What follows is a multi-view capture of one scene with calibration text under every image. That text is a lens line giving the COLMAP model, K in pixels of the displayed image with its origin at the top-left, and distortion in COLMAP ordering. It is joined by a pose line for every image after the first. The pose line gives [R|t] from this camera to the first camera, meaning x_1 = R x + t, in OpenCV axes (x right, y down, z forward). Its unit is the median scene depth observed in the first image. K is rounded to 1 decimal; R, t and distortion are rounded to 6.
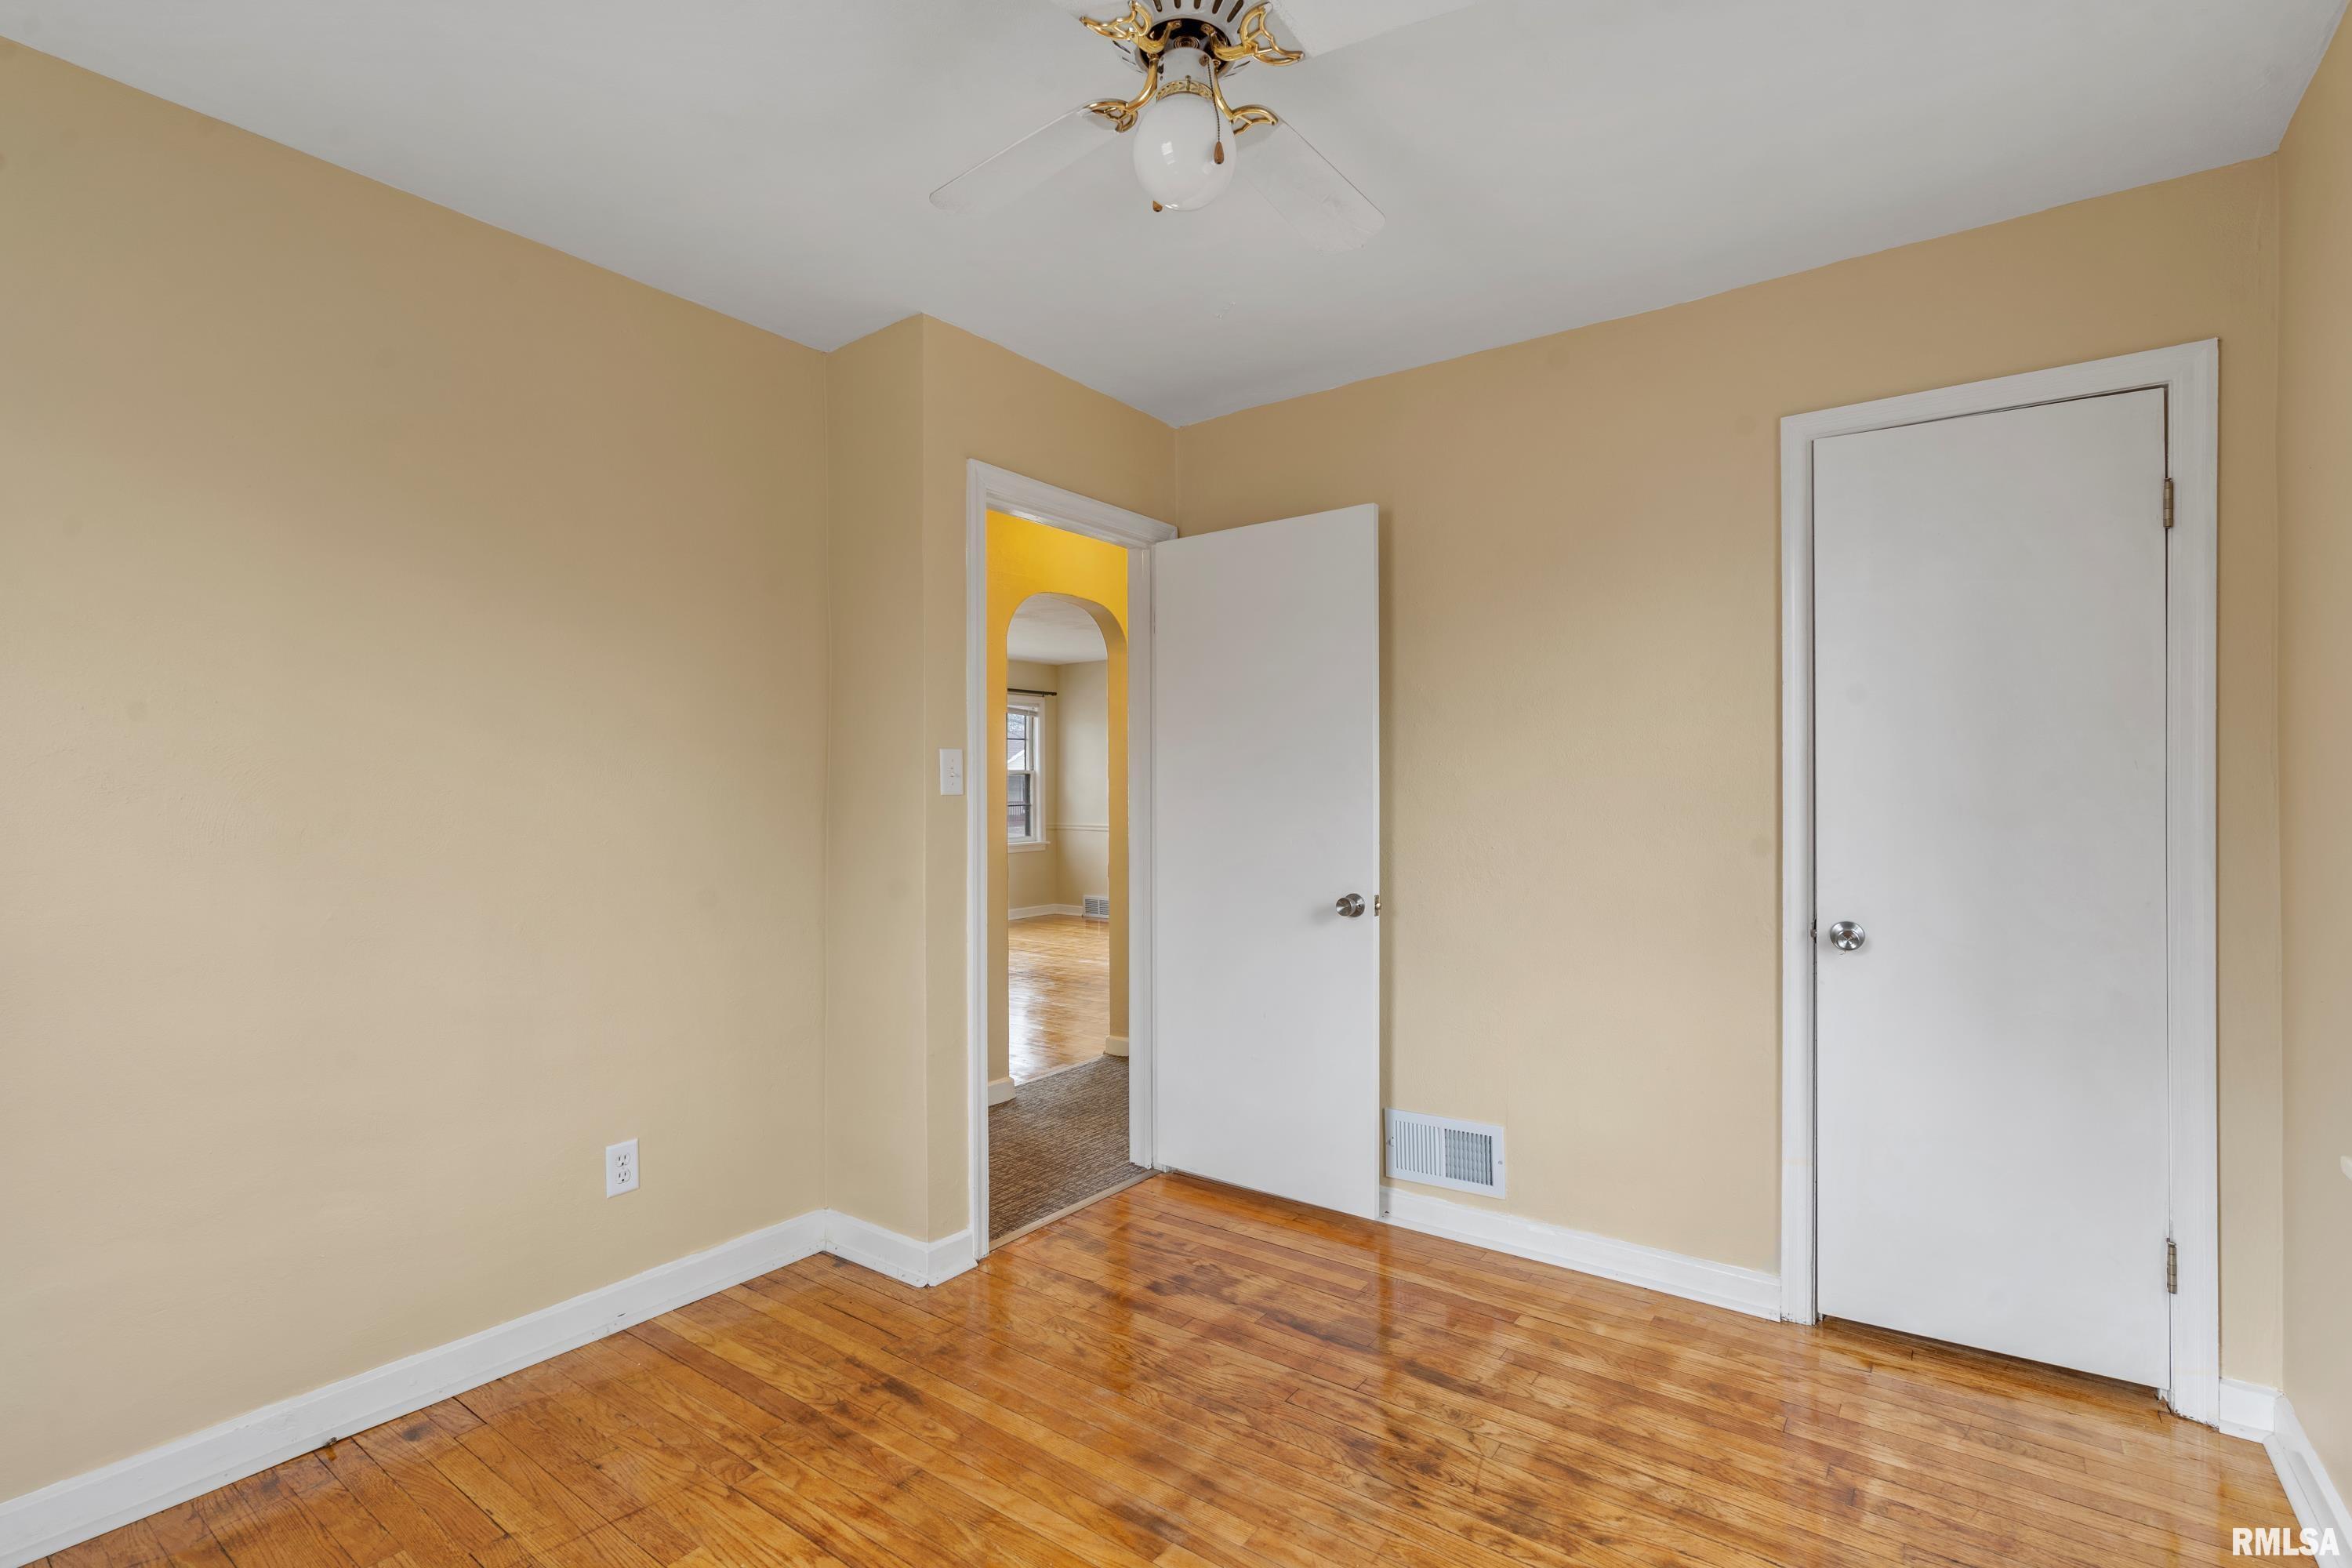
lens RADIAL K [[1074.3, 0, 1193.4], [0, 1074.3, 769.2], [0, 0, 1]] dist [-0.007345, 0.001963]
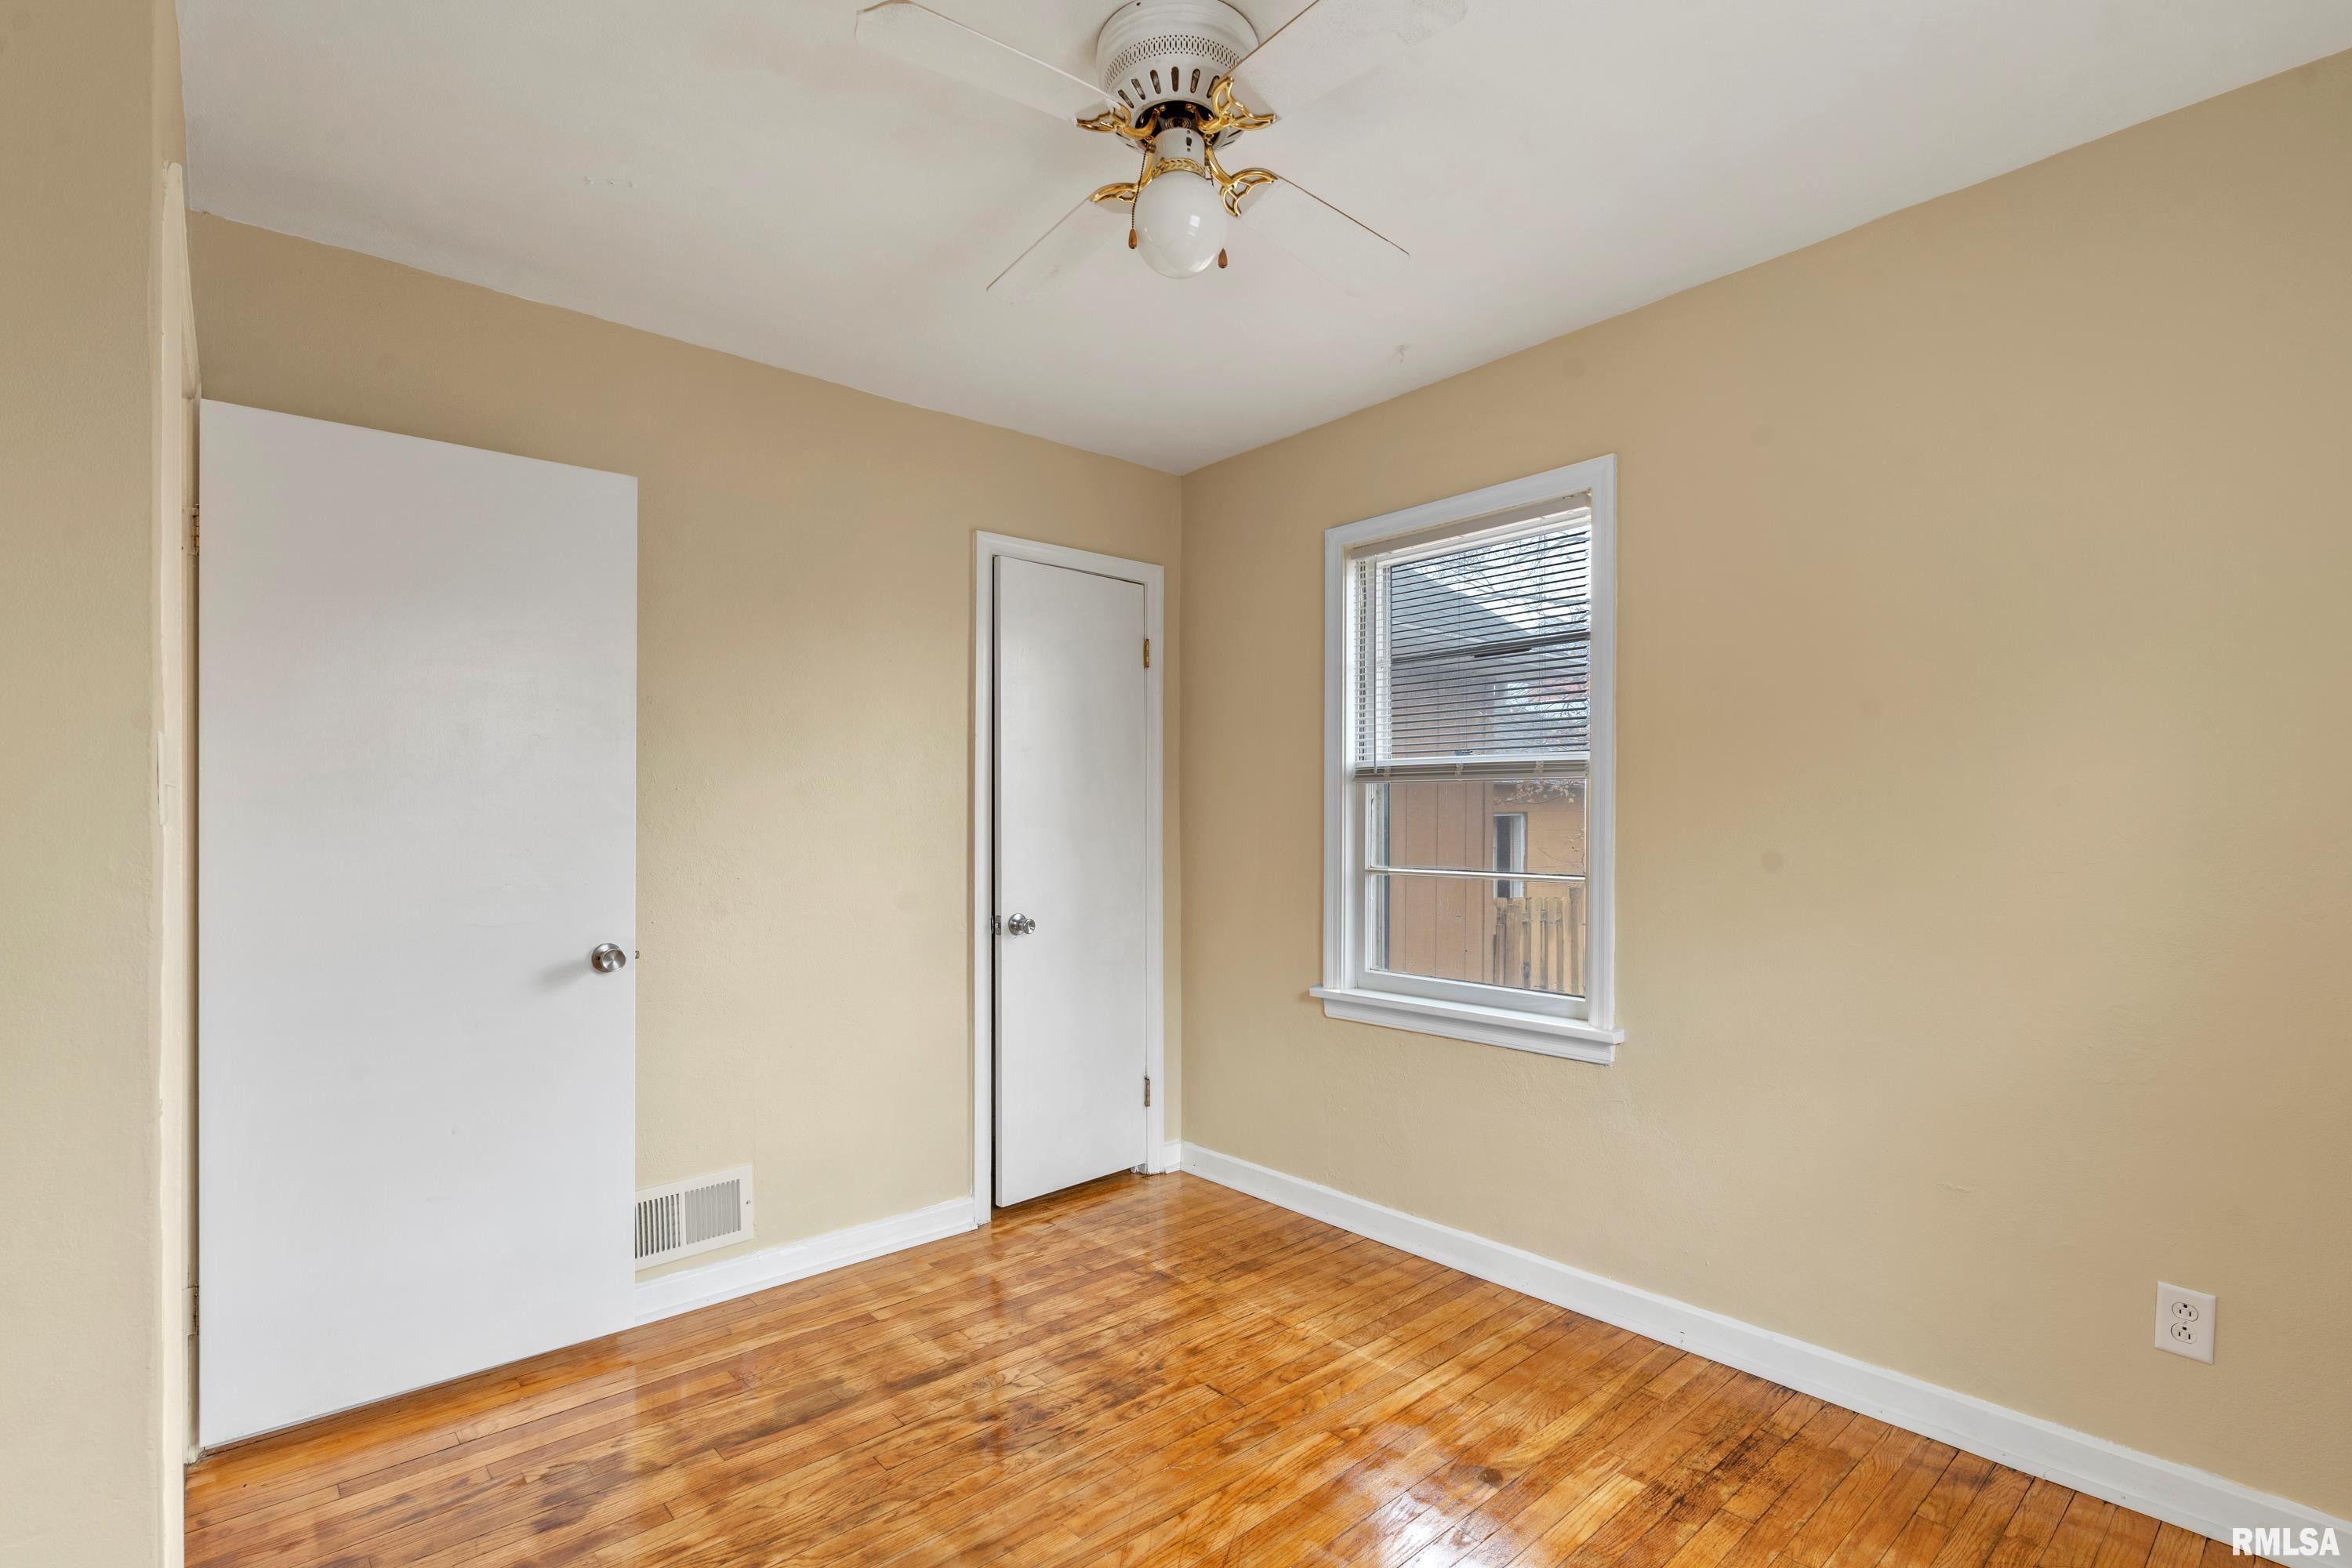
lens RADIAL K [[1074.3, 0, 1177.2], [0, 1074.3, 802.9], [0, 0, 1]] dist [-0.007345, 0.001963]
pose [[0.231033, 0.015704, 0.972819, -0.726109], [-0.015406, 0.999803, -0.012481, 0.015804], [-0.972824, -0.012104, 0.231229, 0.513263]]
